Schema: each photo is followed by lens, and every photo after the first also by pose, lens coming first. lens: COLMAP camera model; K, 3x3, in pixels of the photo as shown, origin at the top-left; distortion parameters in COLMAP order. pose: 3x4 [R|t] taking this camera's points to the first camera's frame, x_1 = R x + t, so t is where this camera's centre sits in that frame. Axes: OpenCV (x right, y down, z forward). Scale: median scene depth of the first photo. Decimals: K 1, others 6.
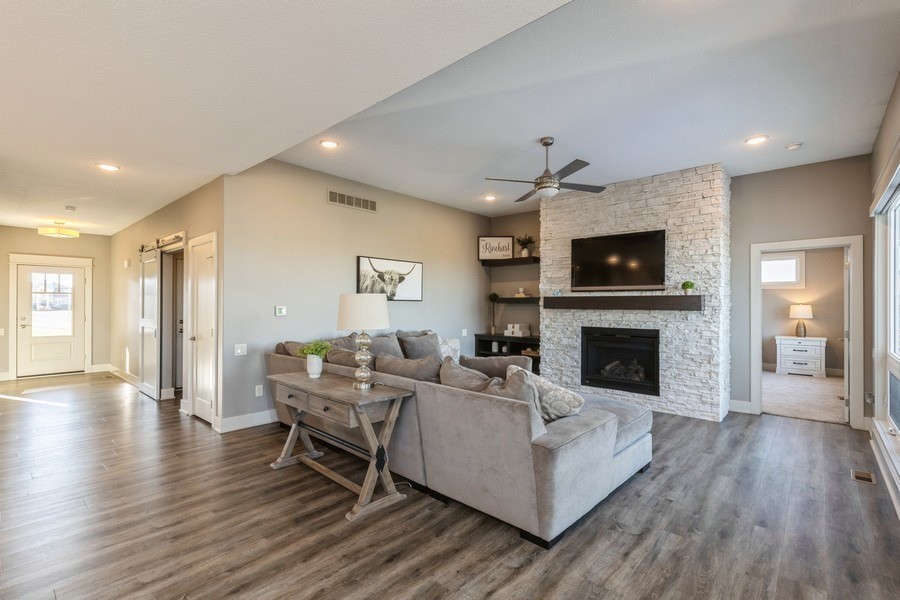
lens RADIAL K [[413.5, 0, 444.4], [0, 413.5, 304.5], [0, 0, 1]] dist [0.007159, -0.001205]
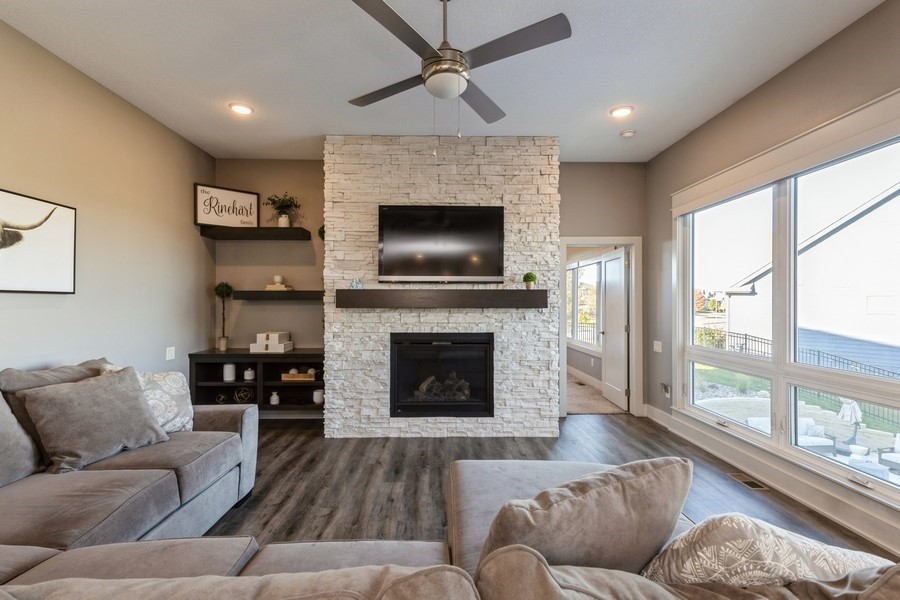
lens RADIAL K [[413.5, 0, 450.7], [0, 413.5, 301.4], [0, 0, 1]] dist [0.007159, -0.001205]
pose [[0.722783, -0.001879, 0.691073, -0.080294], [0.002255, 0.999997, 0.000360, 0.000327], [-0.691072, 0.001298, 0.722785, 0.454143]]
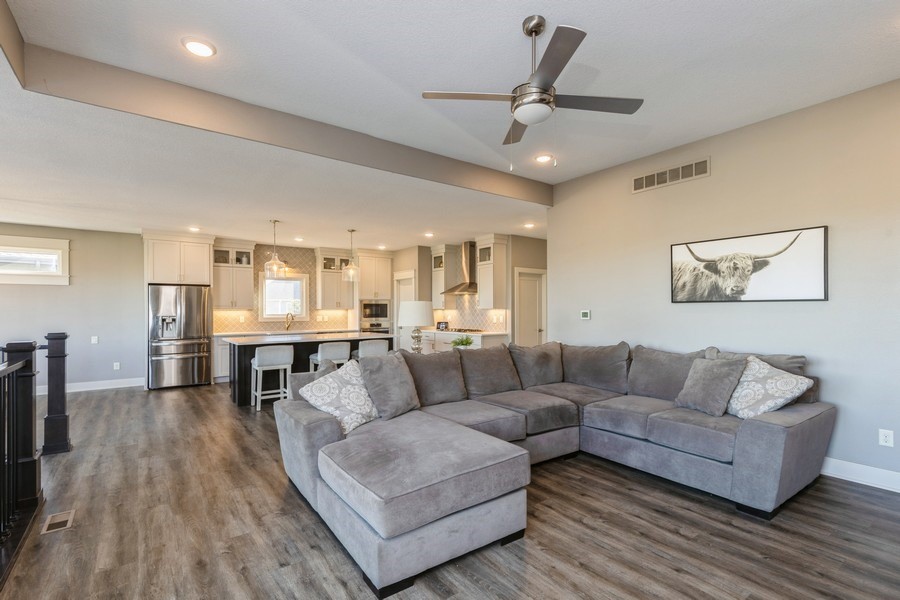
lens RADIAL K [[413.5, 0, 445.1], [0, 413.5, 311.6], [0, 0, 1]] dist [0.007159, -0.001205]
pose [[-0.197298, 0.002153, -0.980341, 0.624336], [0.002621, 0.999995, 0.001668, 0.003841], [0.980340, -0.002240, -0.197303, 0.732050]]
